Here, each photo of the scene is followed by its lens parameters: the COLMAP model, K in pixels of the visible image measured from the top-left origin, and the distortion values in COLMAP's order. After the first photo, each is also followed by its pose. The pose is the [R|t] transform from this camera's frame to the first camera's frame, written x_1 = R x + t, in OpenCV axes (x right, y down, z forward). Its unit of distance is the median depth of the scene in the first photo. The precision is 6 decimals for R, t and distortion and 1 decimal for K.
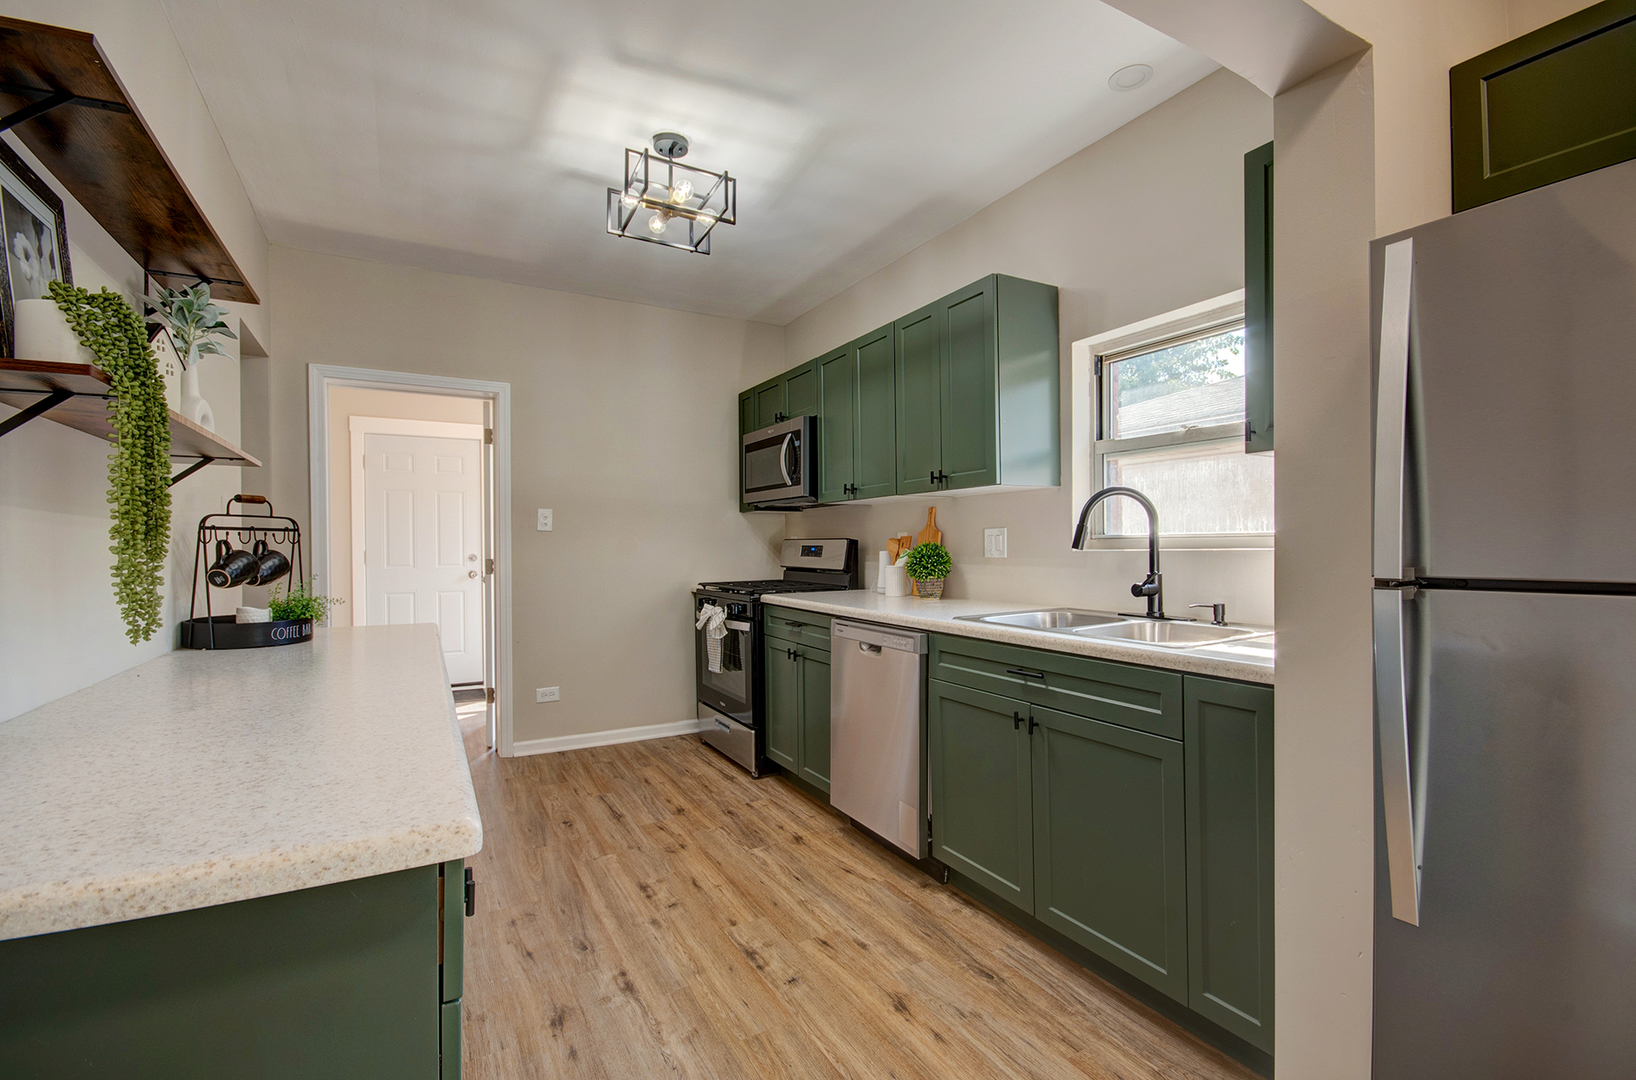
lens RADIAL K [[726.9, 0, 818.0], [0, 726.9, 547.9], [0, 0, 1]] dist [-0.002366, -0.000135]
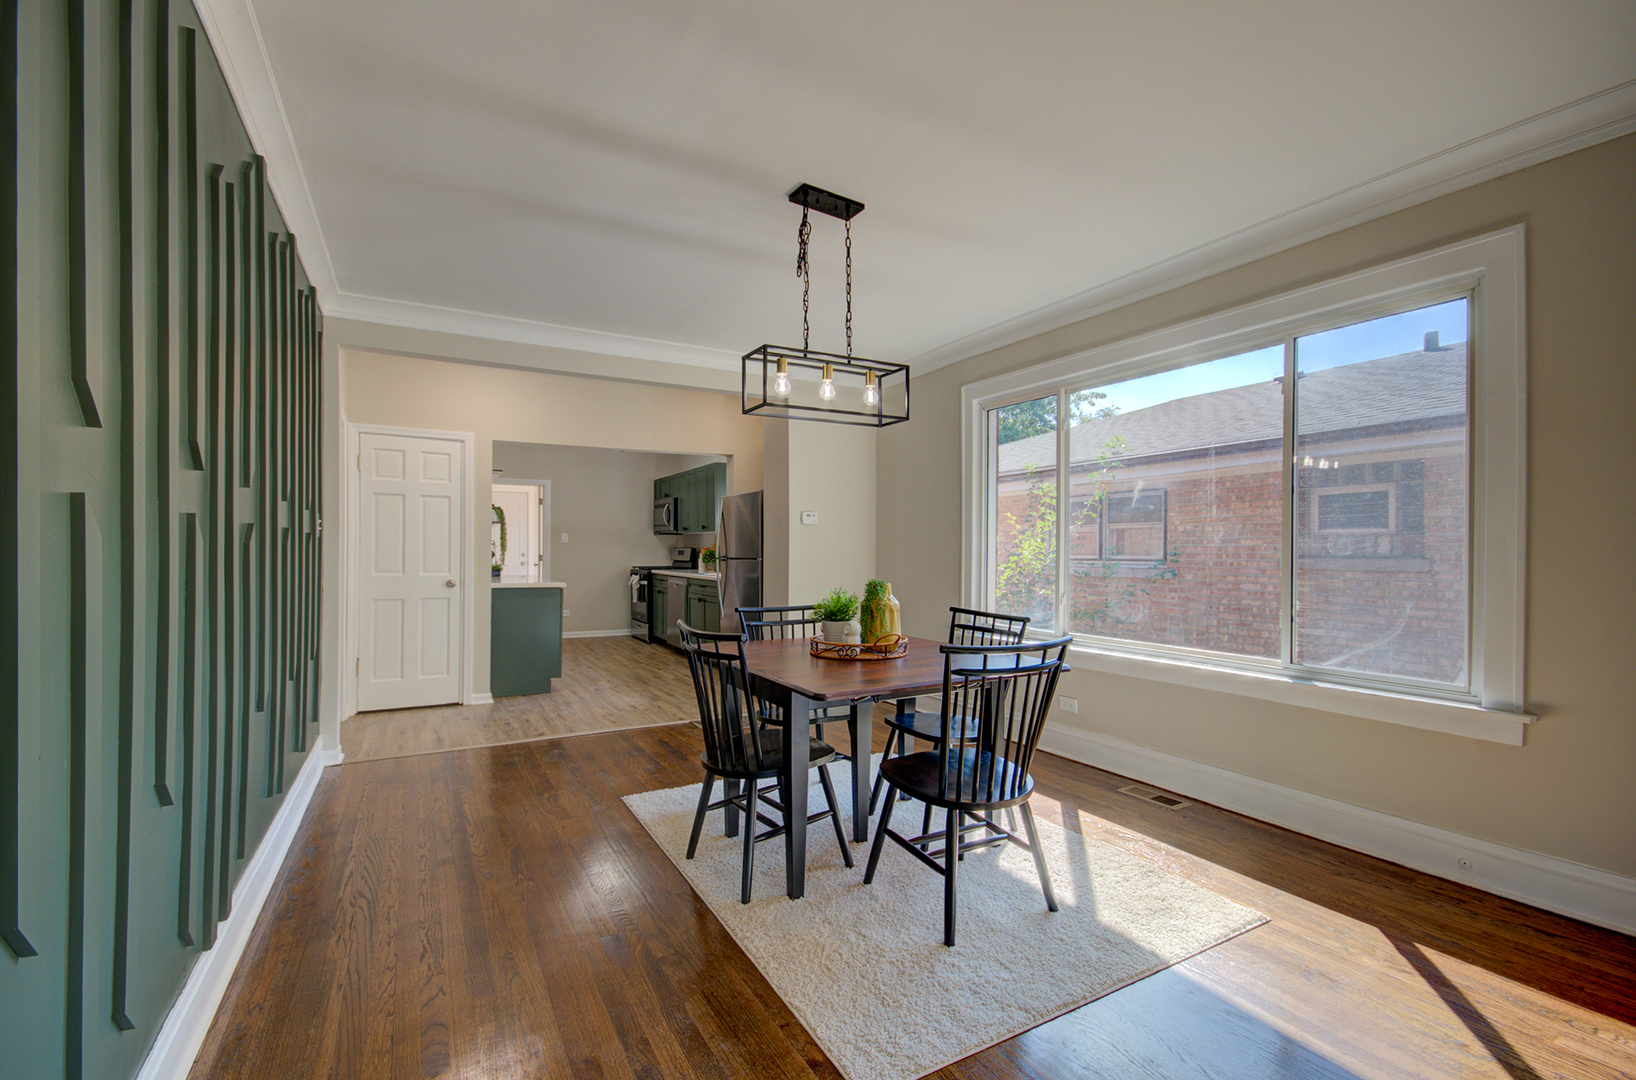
lens RADIAL K [[717.9, 0, 837.0], [0, 717.9, 547.8], [0, 0, 1]] dist [-0.000349, 0.000018]
pose [[0.999783, 0.011918, 0.017062, 0.473704], [-0.011820, 0.999913, -0.005826, -0.004689], [-0.017130, 0.005623, 0.999837, -1.359384]]
